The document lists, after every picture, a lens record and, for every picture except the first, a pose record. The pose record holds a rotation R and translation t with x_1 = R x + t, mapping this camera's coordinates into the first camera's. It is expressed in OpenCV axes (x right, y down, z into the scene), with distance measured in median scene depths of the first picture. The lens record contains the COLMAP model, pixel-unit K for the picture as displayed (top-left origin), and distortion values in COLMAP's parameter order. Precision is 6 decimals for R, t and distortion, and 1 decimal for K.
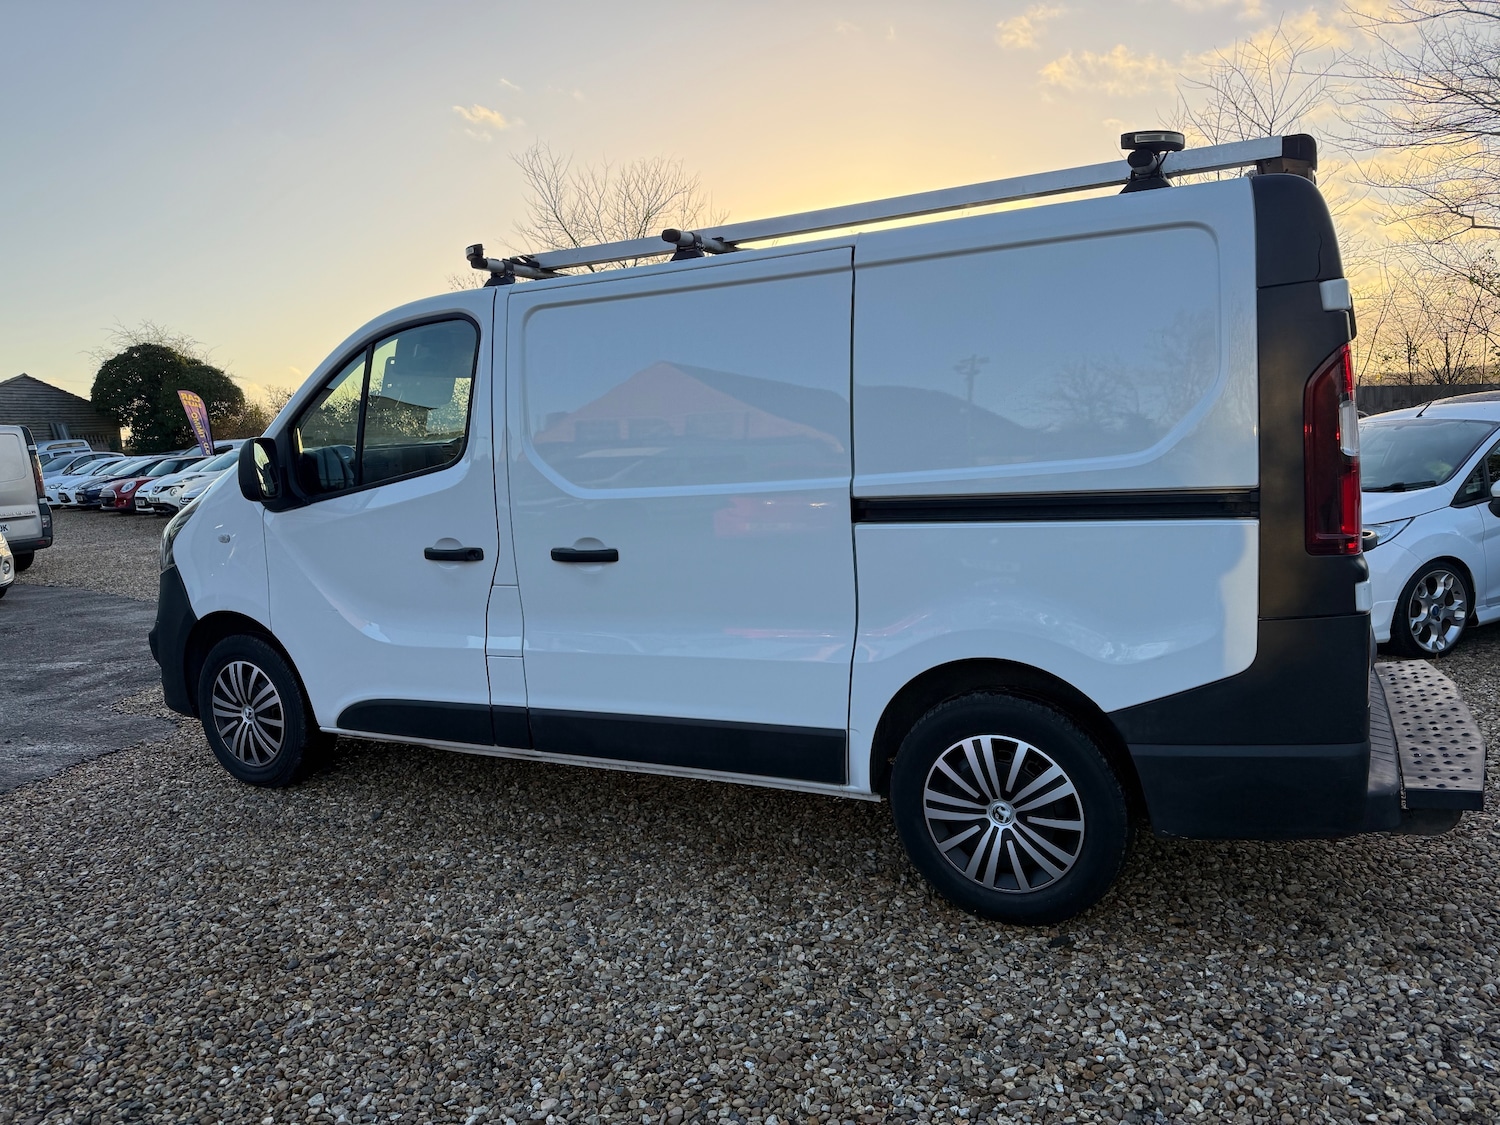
lens RADIAL K [[1050.1, 0, 750.0], [0, 1050.1, 562.5], [0, 0, 1]] dist [0.019828, -0.030544]
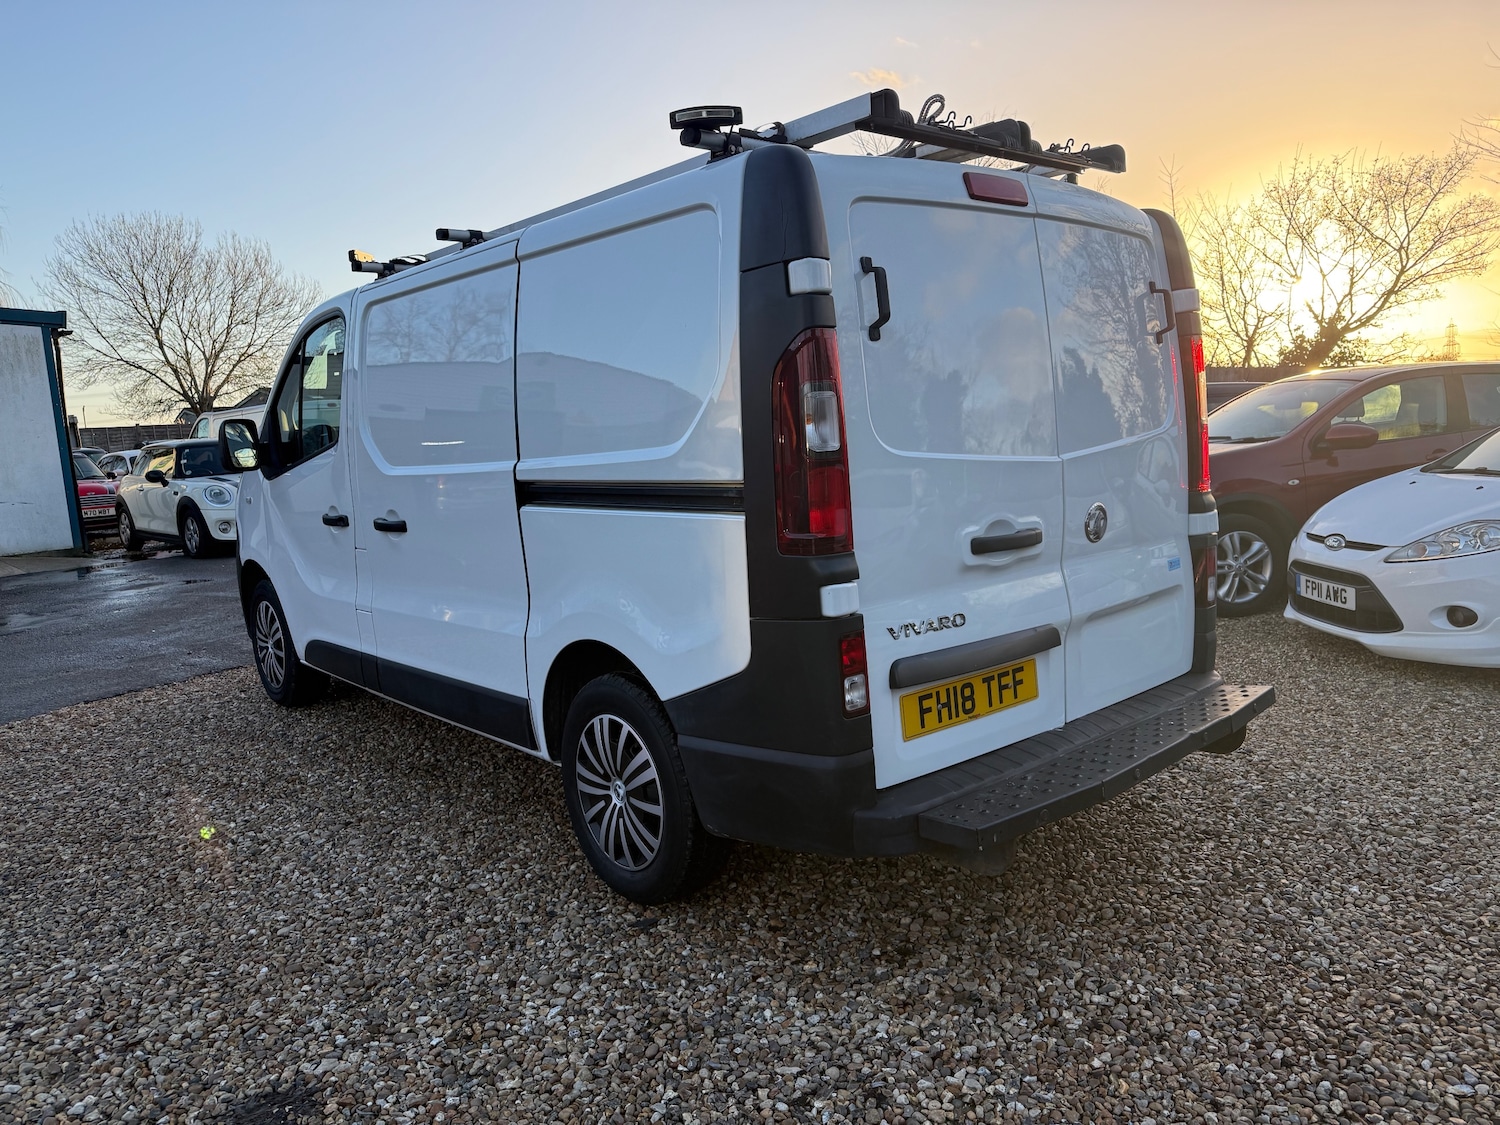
lens RADIAL K [[1049.5, 0, 752.2], [0, 1049.5, 559.7], [0, 0, 1]] dist [0.068869, -0.095229]
pose [[0.929299, 0.045859, -0.366470, 0.728065], [-0.035486, 0.998757, 0.034996, -0.028075], [0.367620, -0.019517, 0.929771, 0.095803]]
